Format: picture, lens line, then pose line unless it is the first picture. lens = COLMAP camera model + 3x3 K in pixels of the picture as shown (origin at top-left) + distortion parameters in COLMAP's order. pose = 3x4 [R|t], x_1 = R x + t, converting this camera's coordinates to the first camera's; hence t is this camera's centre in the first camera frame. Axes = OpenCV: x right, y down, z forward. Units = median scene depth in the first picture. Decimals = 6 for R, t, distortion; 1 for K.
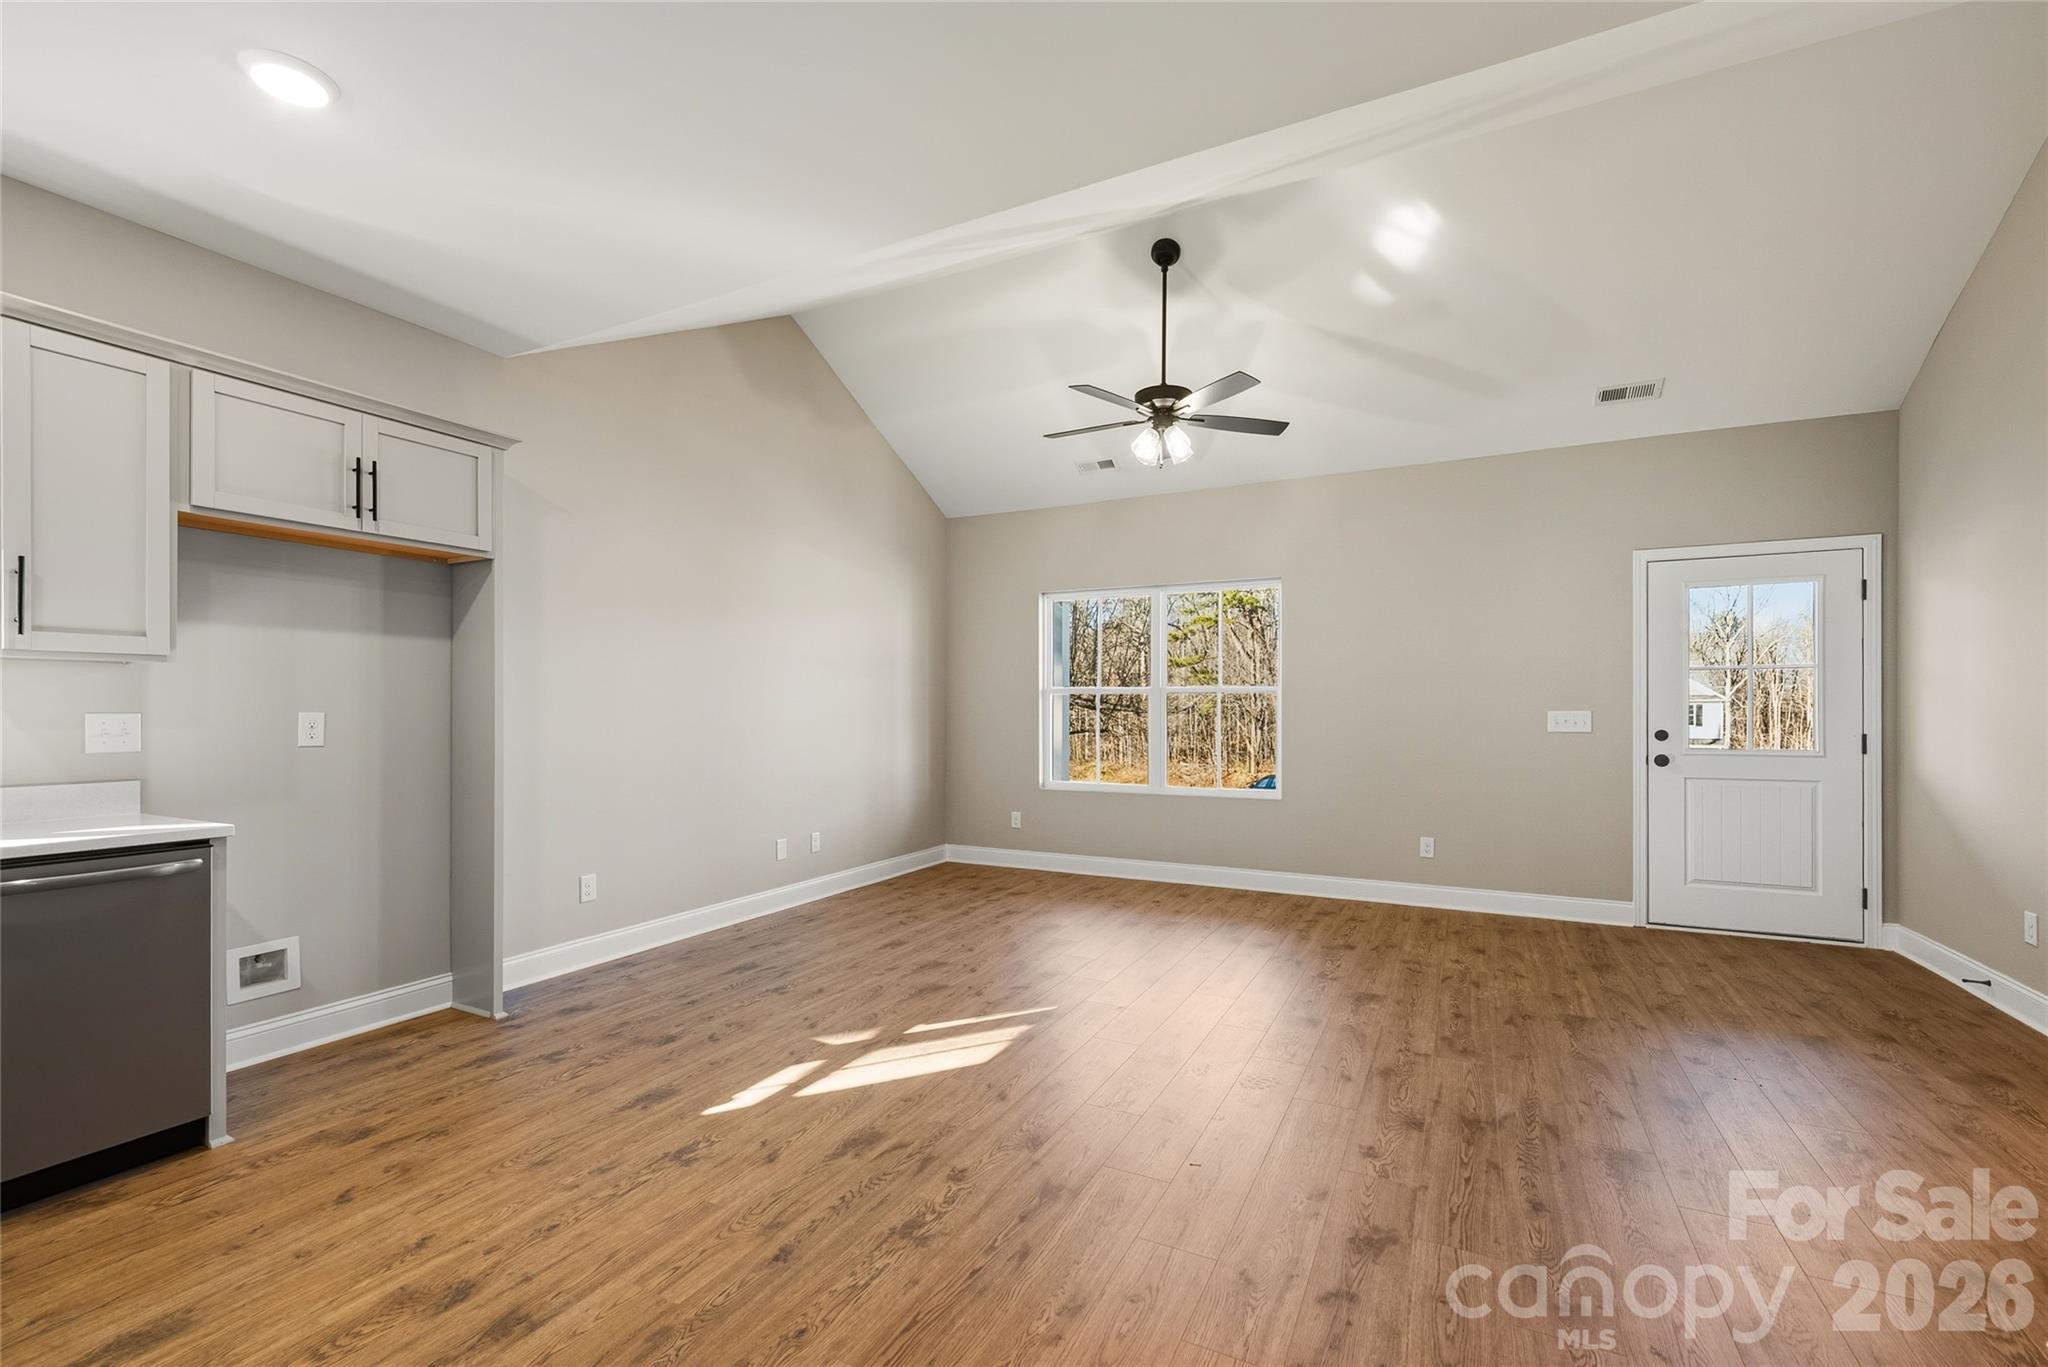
lens RADIAL K [[885.5, 0, 1026.7], [0, 885.5, 702.2], [0, 0, 1]] dist [-0.001561, -0.000119]
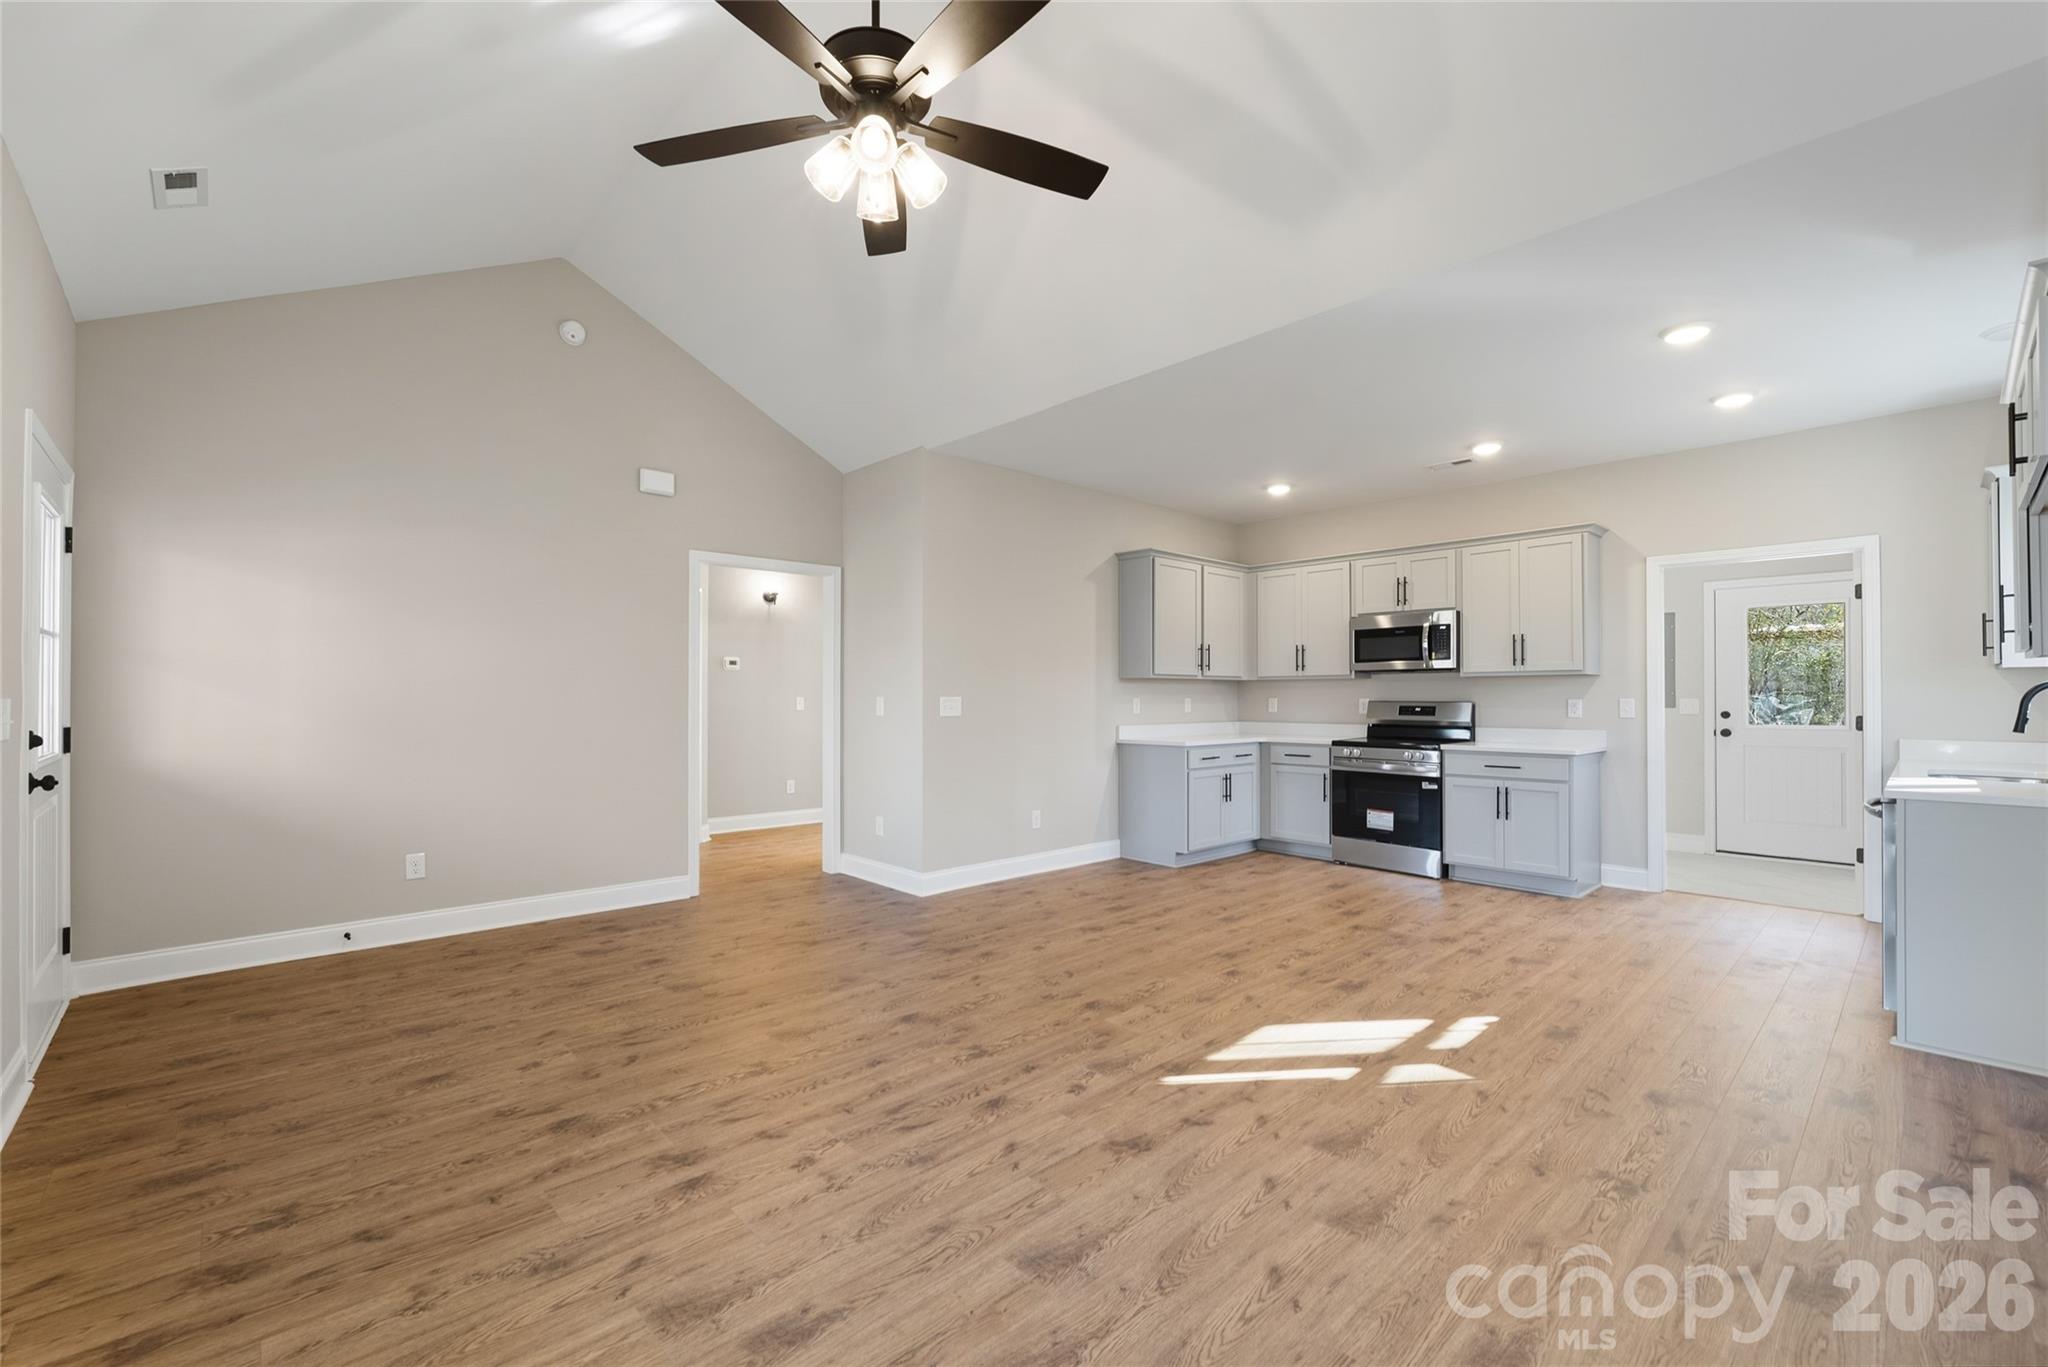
lens RADIAL K [[859.0, 0, 1021.8], [0, 859.0, 691.6], [0, 0, 1]] dist [-0.001015, -0.000176]
pose [[-0.939729, 0.001225, 0.341919, -0.125868], [-0.003735, 0.999897, -0.013848, 0.017459], [-0.341901, -0.014291, -0.939627, 2.002180]]
